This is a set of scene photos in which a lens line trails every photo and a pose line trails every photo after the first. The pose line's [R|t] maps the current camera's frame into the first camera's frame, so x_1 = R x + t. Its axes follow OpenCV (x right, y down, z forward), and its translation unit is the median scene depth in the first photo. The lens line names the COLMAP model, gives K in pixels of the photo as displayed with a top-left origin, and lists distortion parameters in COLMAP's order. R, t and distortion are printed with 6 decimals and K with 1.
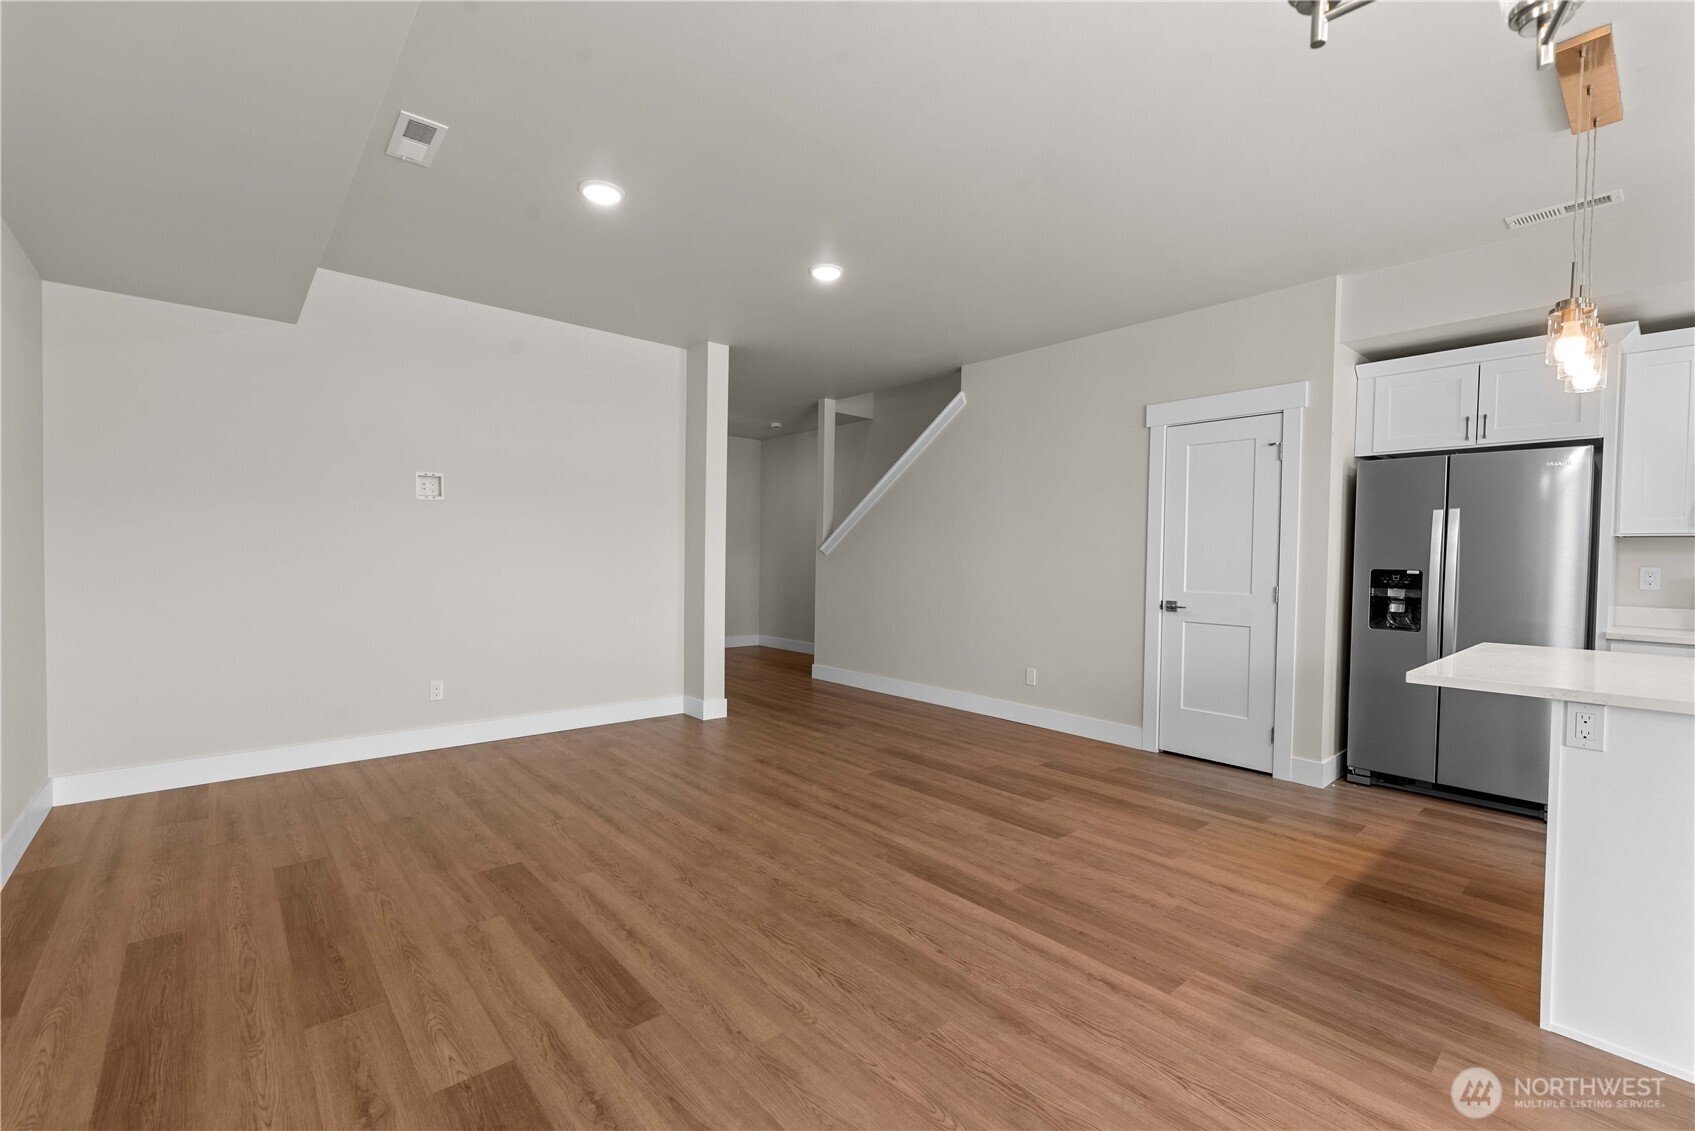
lens RADIAL K [[728.0, 0, 873.1], [0, 728.0, 562.1], [0, 0, 1]] dist [0.000460, 0.000048]
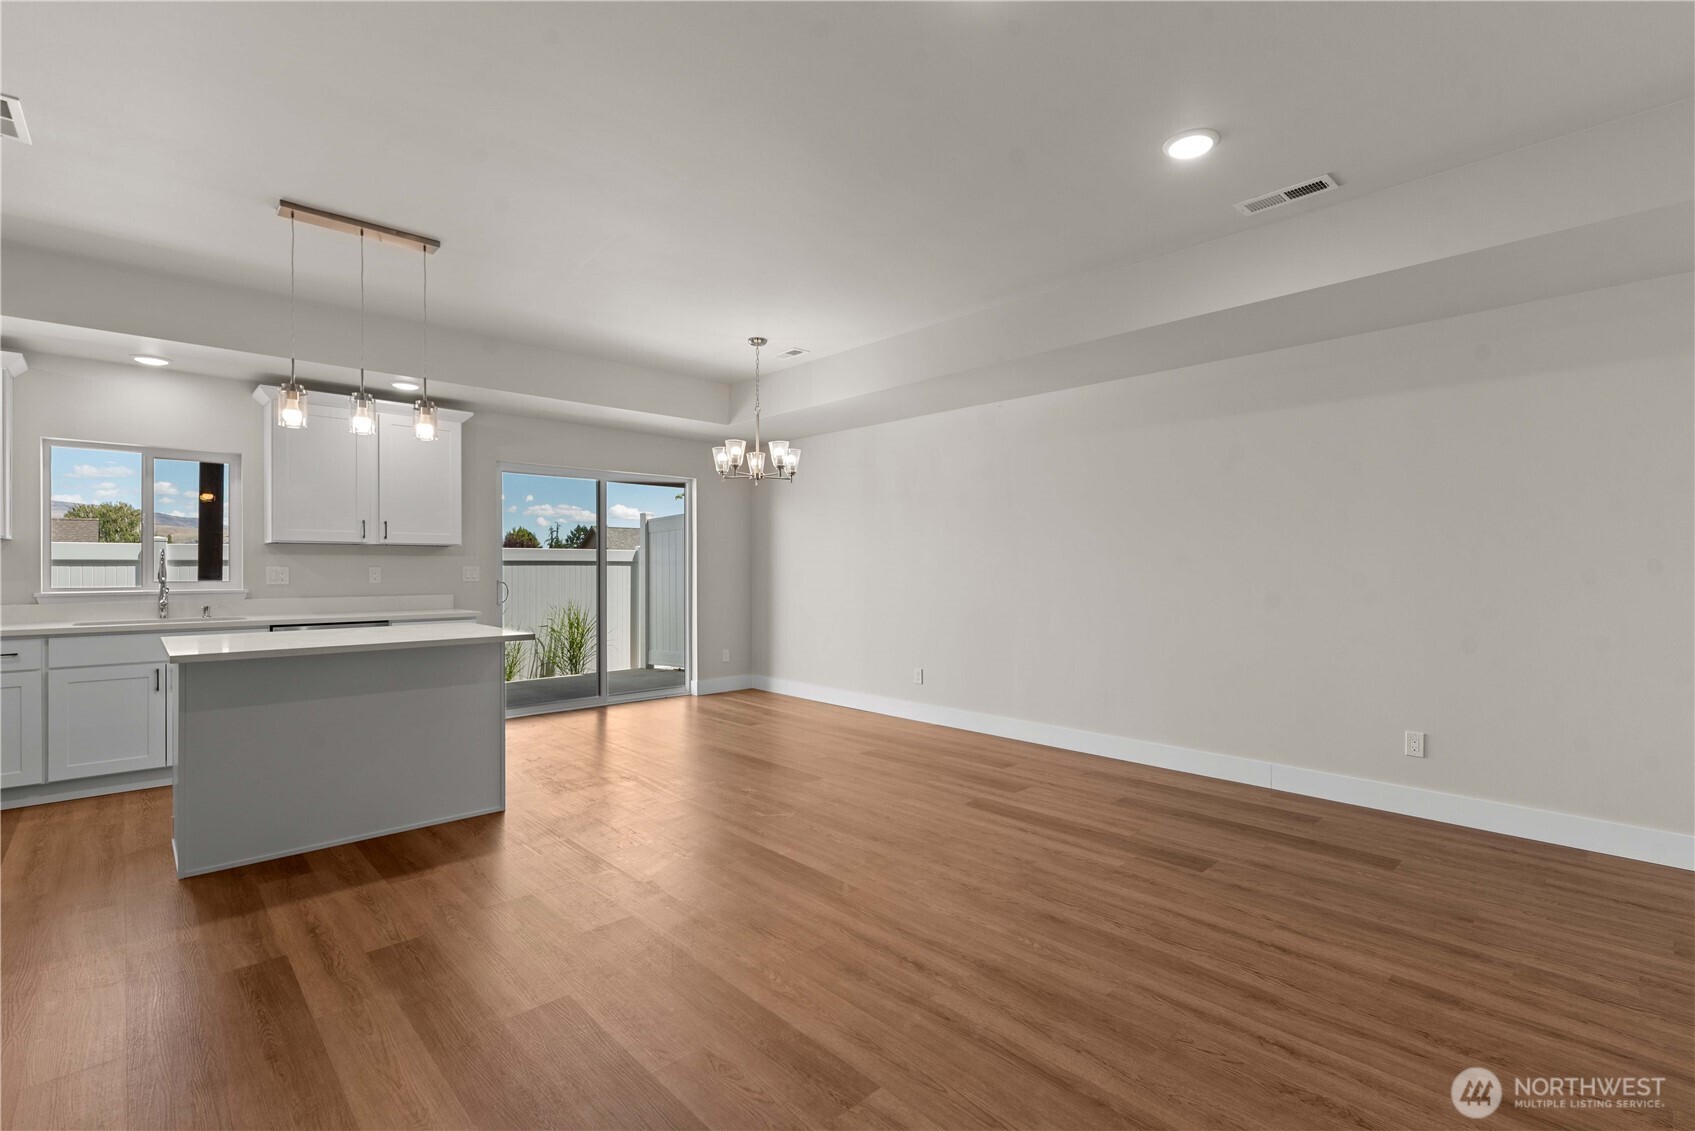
lens RADIAL K [[772.9, 0, 862.5], [0, 772.9, 566.5], [0, 0, 1]] dist [-0.000842, -0.000226]
pose [[-0.999672, -0.015214, -0.020599, 0.018573], [-0.015386, 0.999848, 0.008246, -0.016670], [0.020470, 0.008560, -0.999754, 1.715390]]
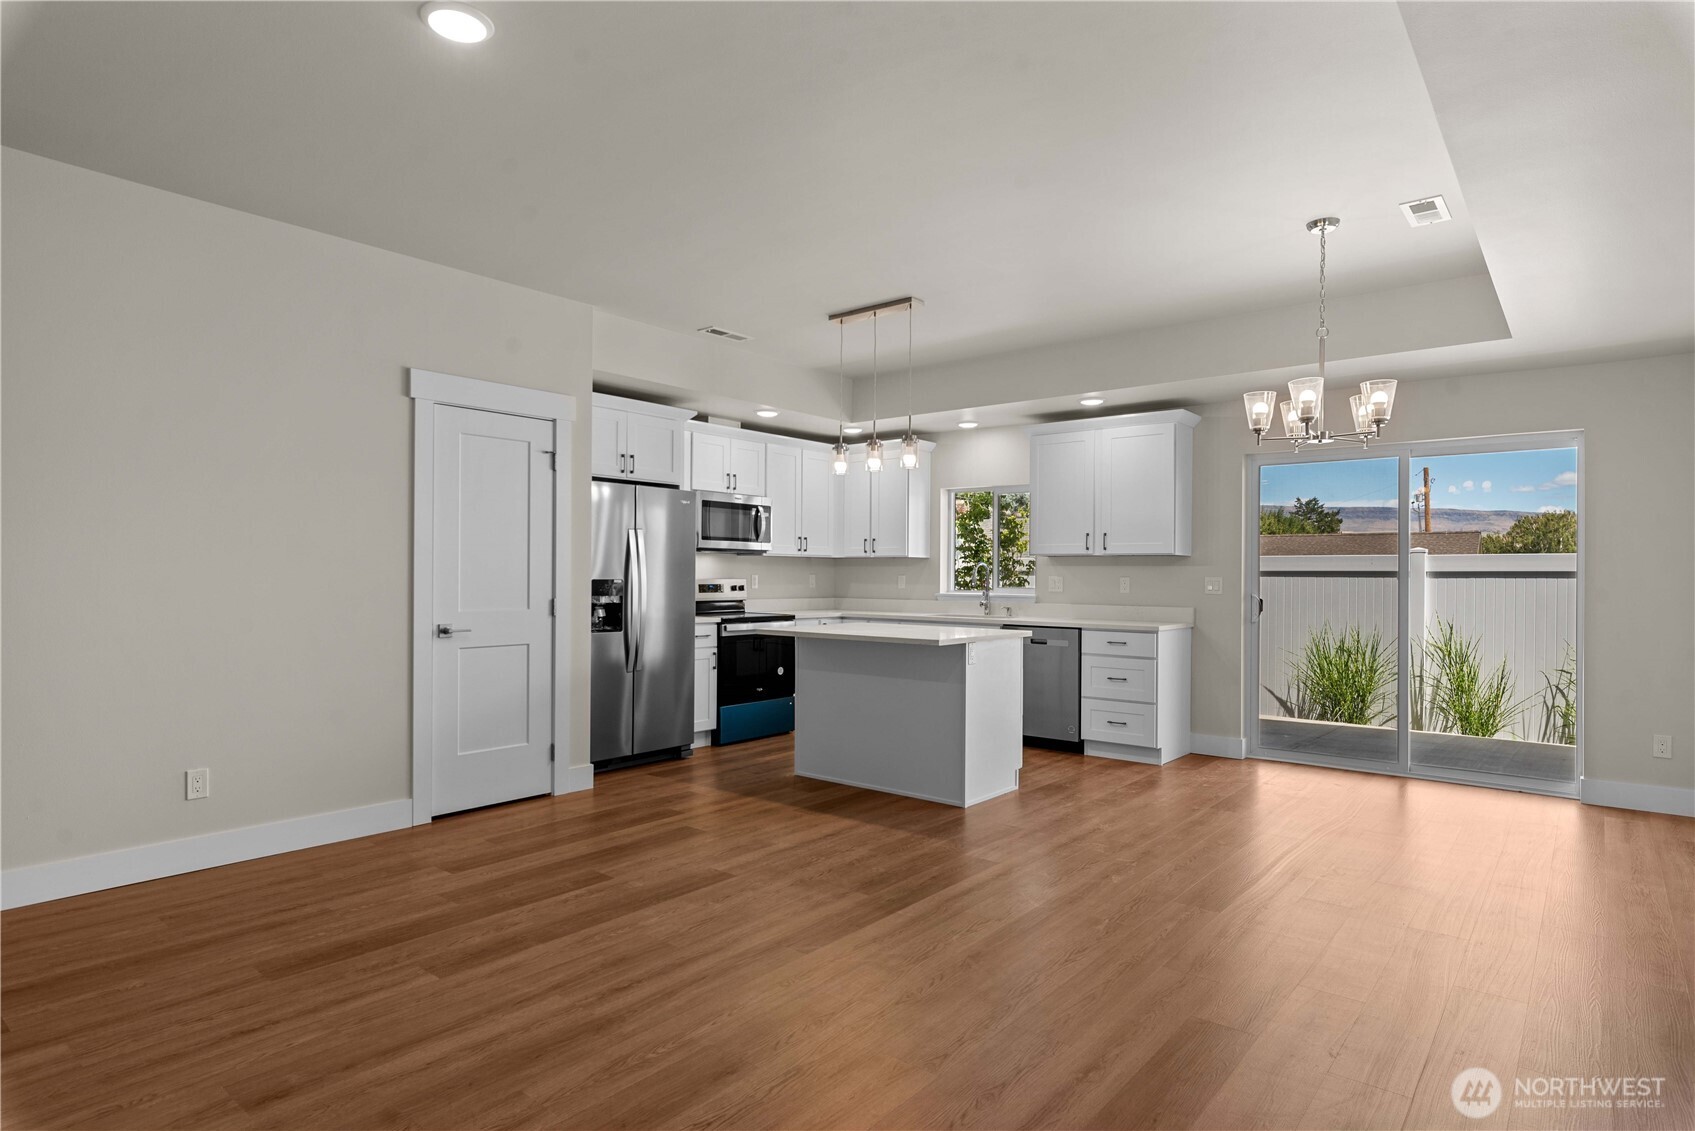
lens RADIAL K [[910.3, 0, 847.5], [0, 910.3, 565.5], [0, 0, 1]] dist [0.001001, -0.000309]
pose [[-0.140959, -0.007026, 0.989990, -0.852996], [-0.001223, 0.999975, 0.006922, -0.024695], [-0.990015, -0.000235, -0.140964, 0.945434]]
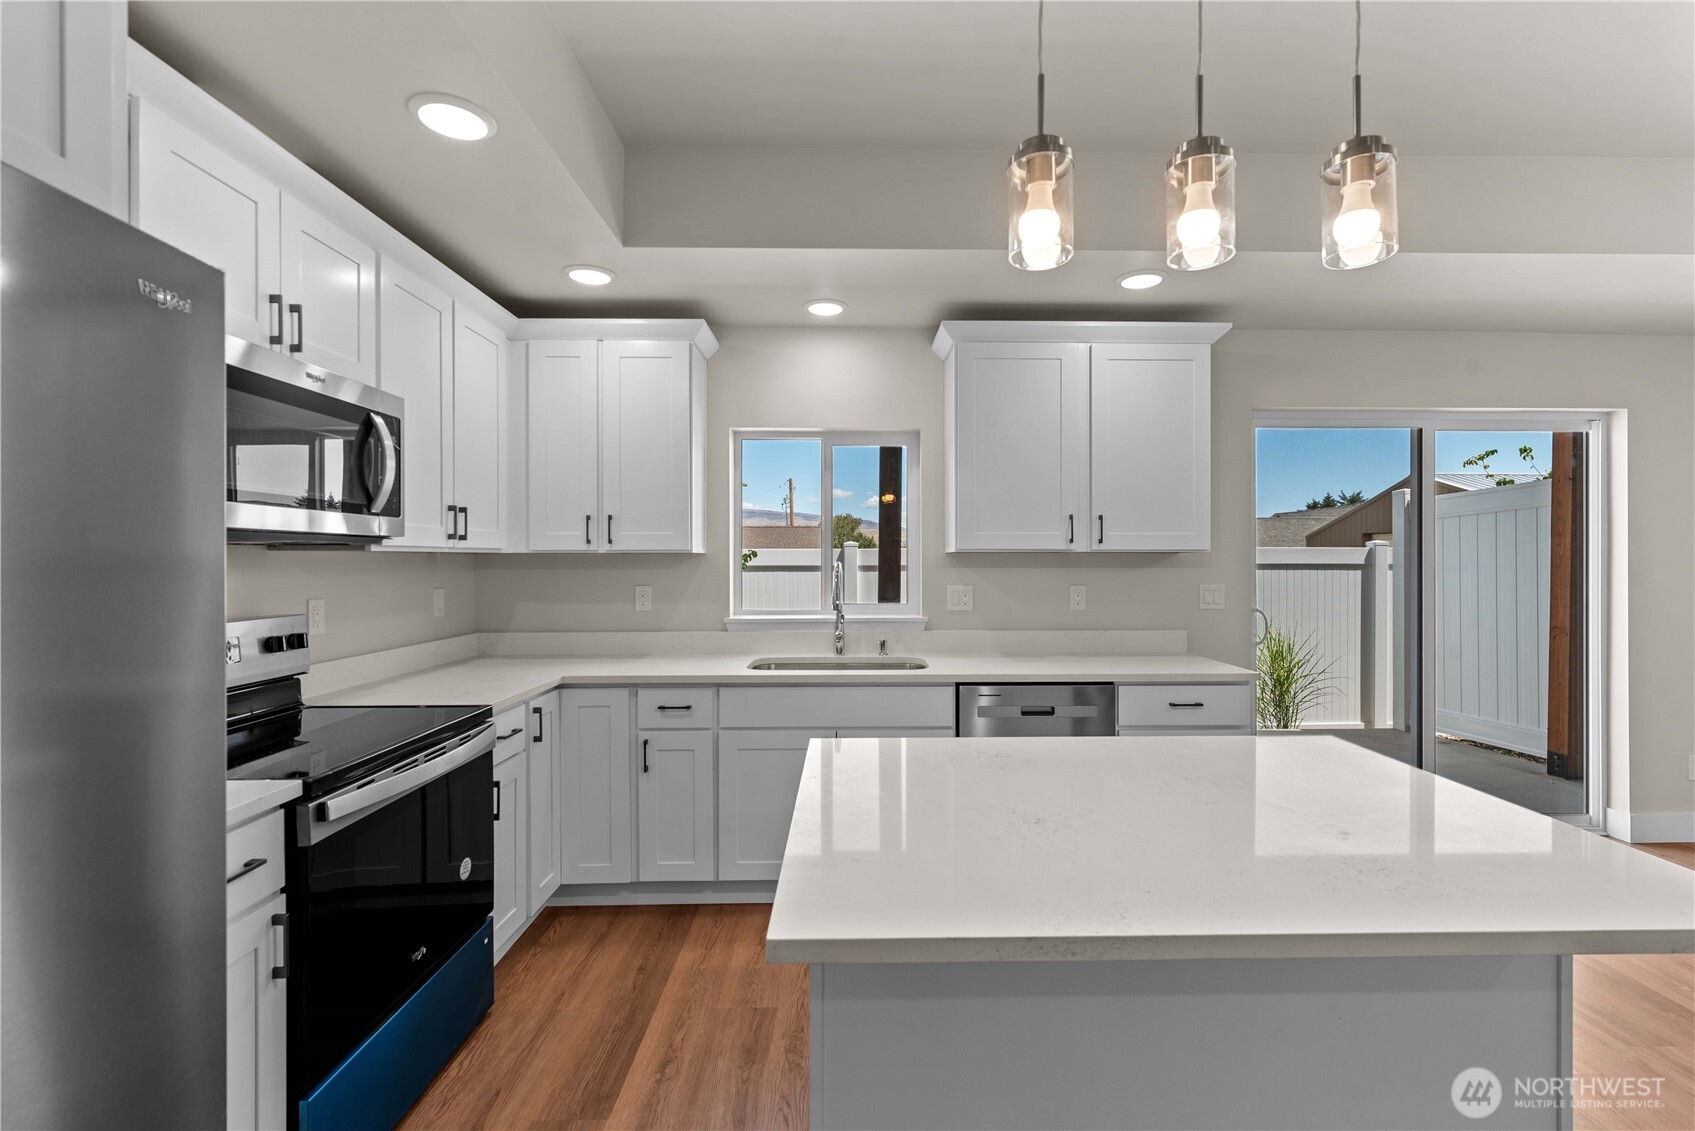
lens RADIAL K [[747.3, 0, 866.6], [0, 747.3, 560.4], [0, 0, 1]] dist [-0.000278, -0.000049]
pose [[-0.752871, -0.016341, 0.657965, 0.545500], [-0.005057, 0.999806, 0.019044, -0.039633], [-0.658148, 0.011011, -0.752808, 1.048879]]
